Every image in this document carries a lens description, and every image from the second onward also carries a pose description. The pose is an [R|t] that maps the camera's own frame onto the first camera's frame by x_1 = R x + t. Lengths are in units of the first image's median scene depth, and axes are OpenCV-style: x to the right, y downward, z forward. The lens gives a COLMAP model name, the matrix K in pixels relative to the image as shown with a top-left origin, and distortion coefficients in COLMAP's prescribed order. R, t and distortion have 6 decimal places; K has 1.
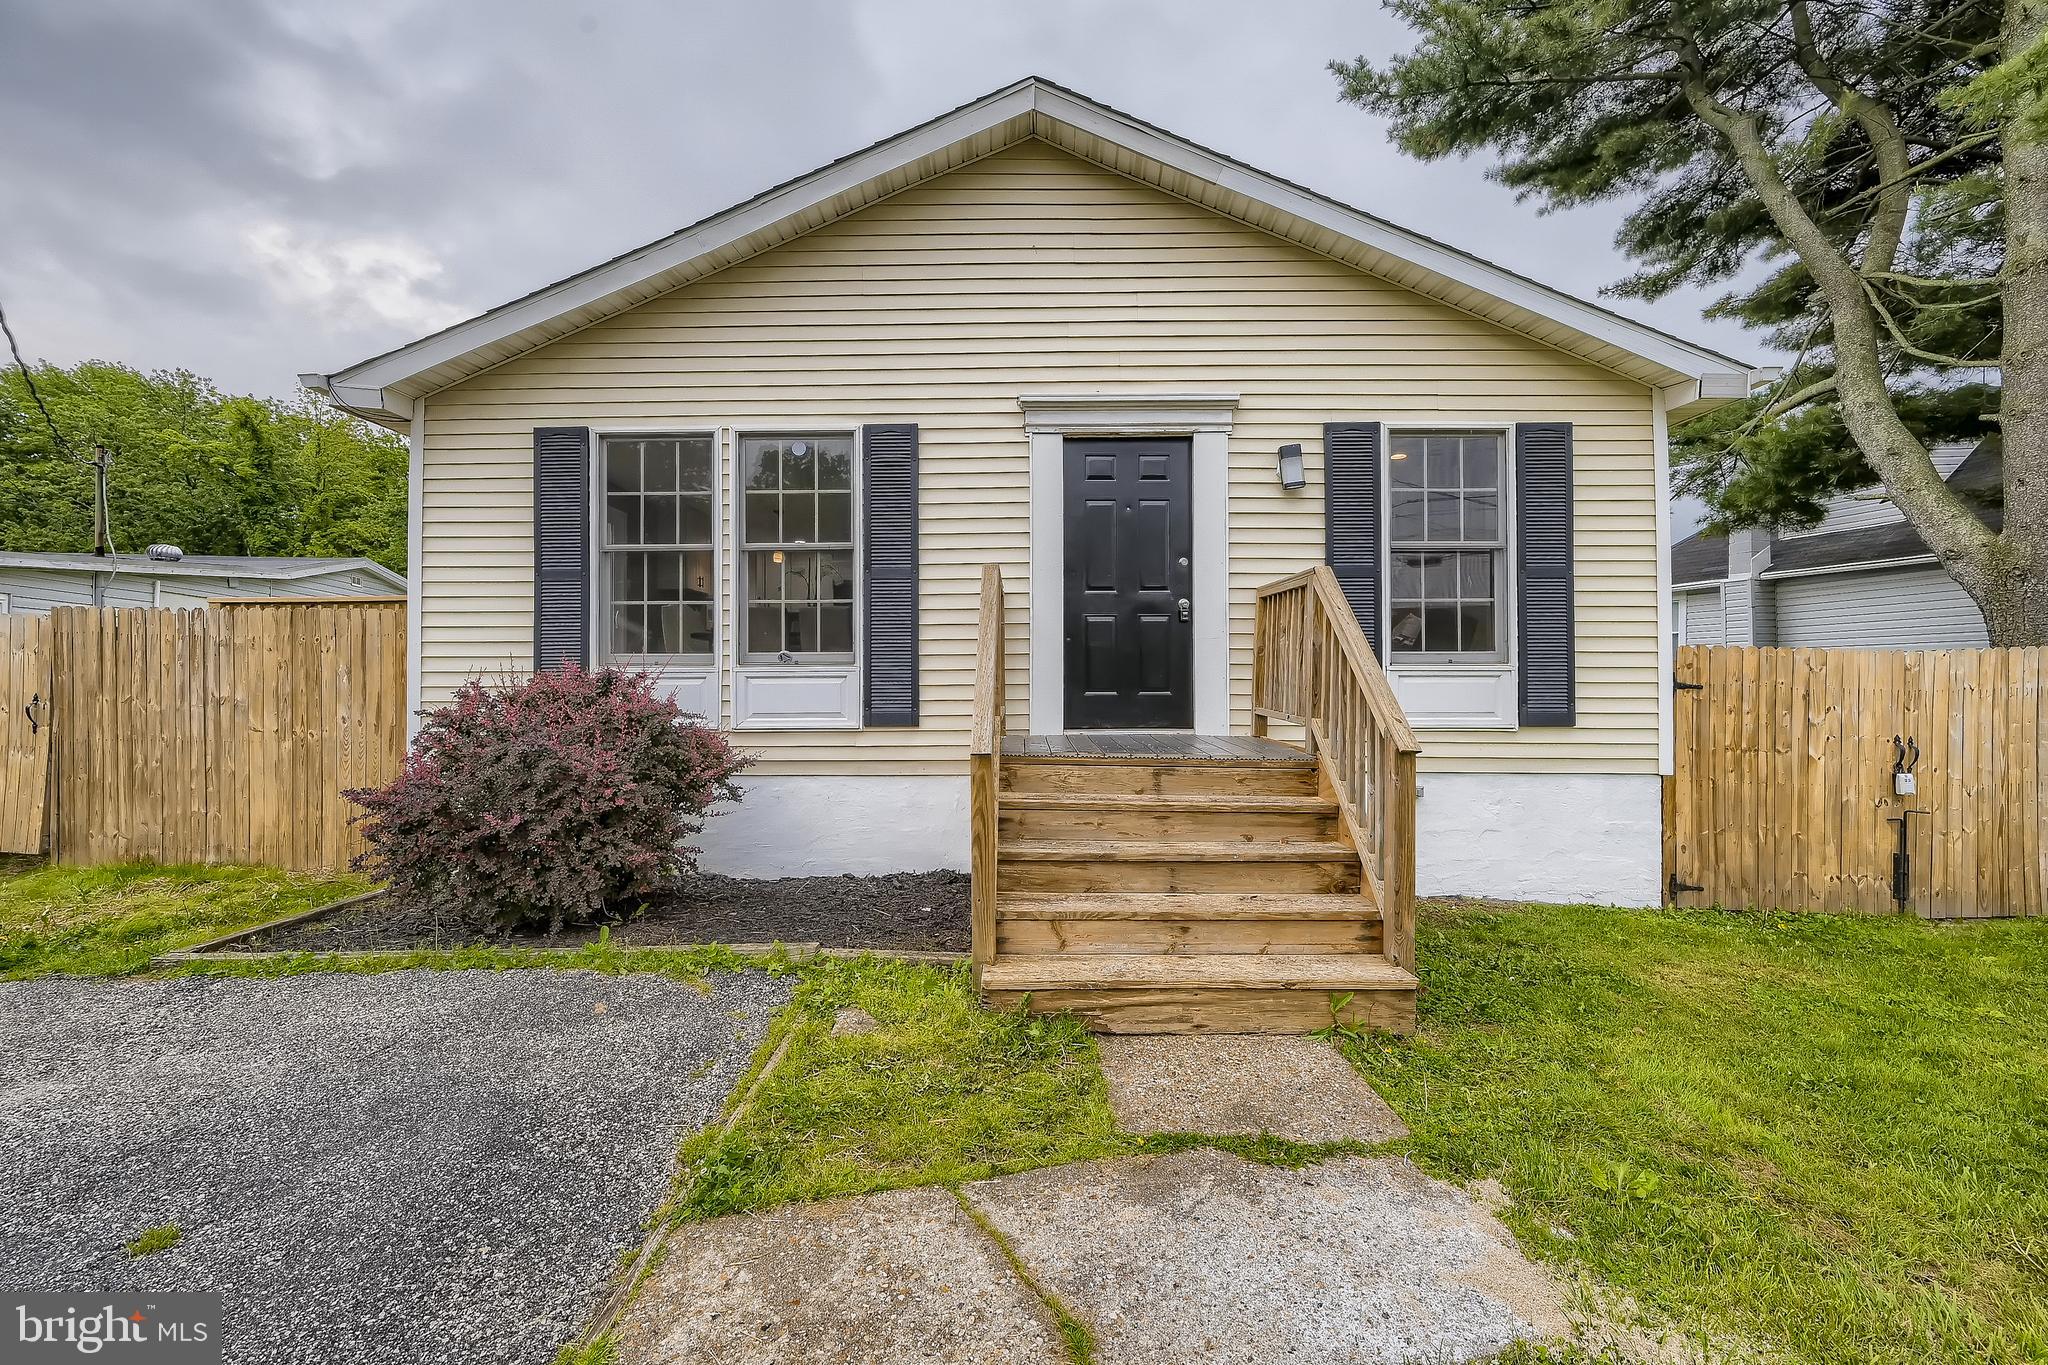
lens RADIAL K [[811.4, 0, 1028.1], [0, 811.4, 679.5], [0, 0, 1]] dist [0.000406, 0.000204]
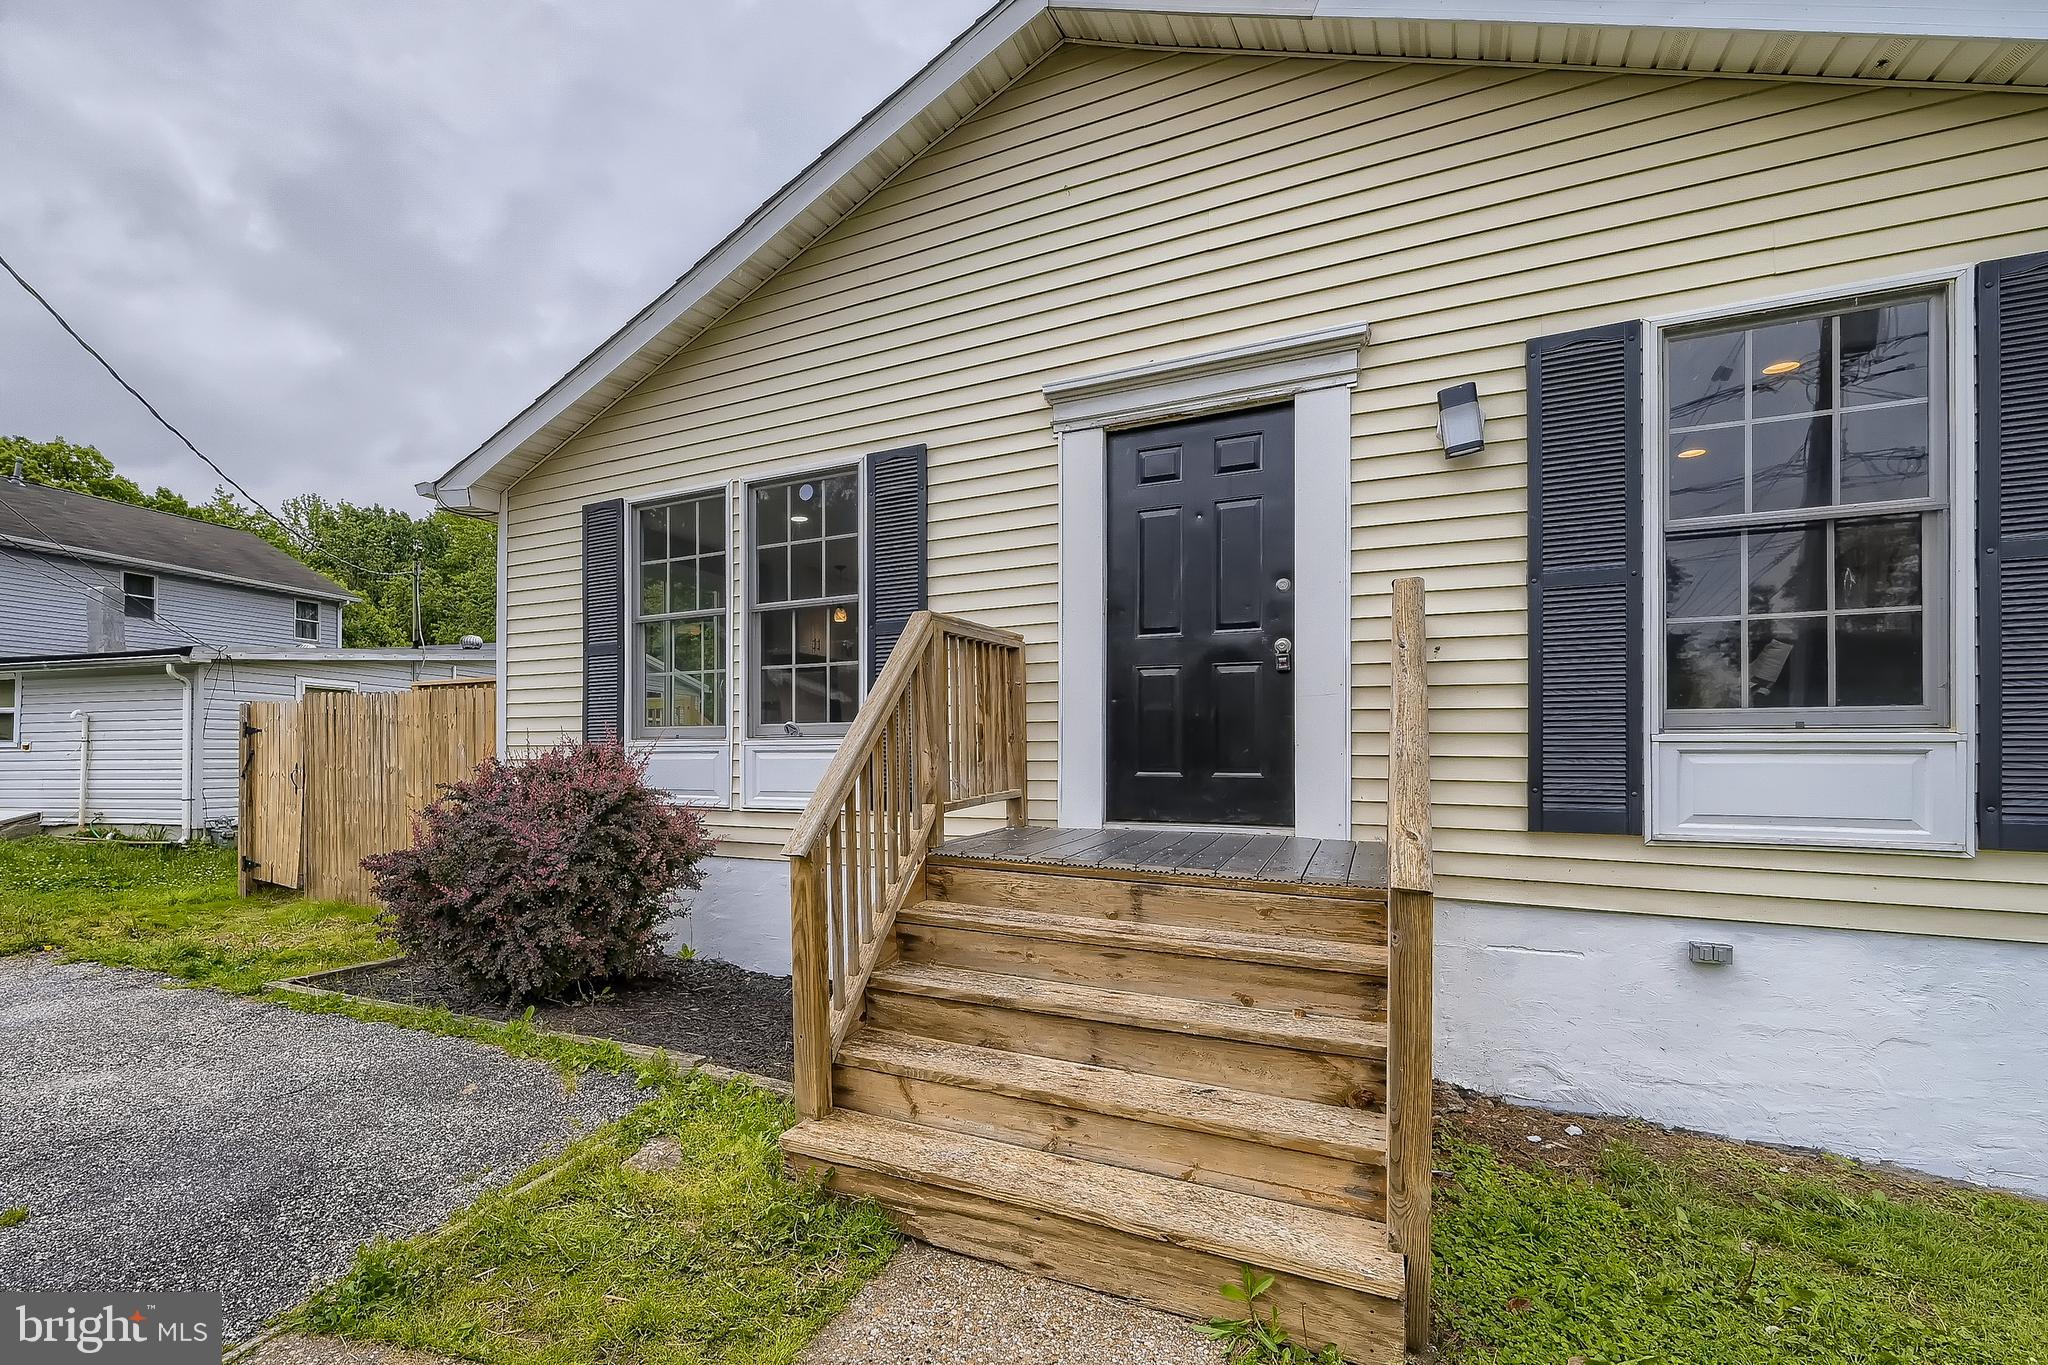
lens RADIAL K [[947.3, 0, 1002.5], [0, 947.3, 746.8], [0, 0, 1]] dist [0.000749, -0.000847]
pose [[0.878218, 0.002709, -0.478253, 0.413746], [0.002248, 0.999950, 0.009793, -0.017857], [0.478255, -0.009675, 0.878168, 0.200630]]
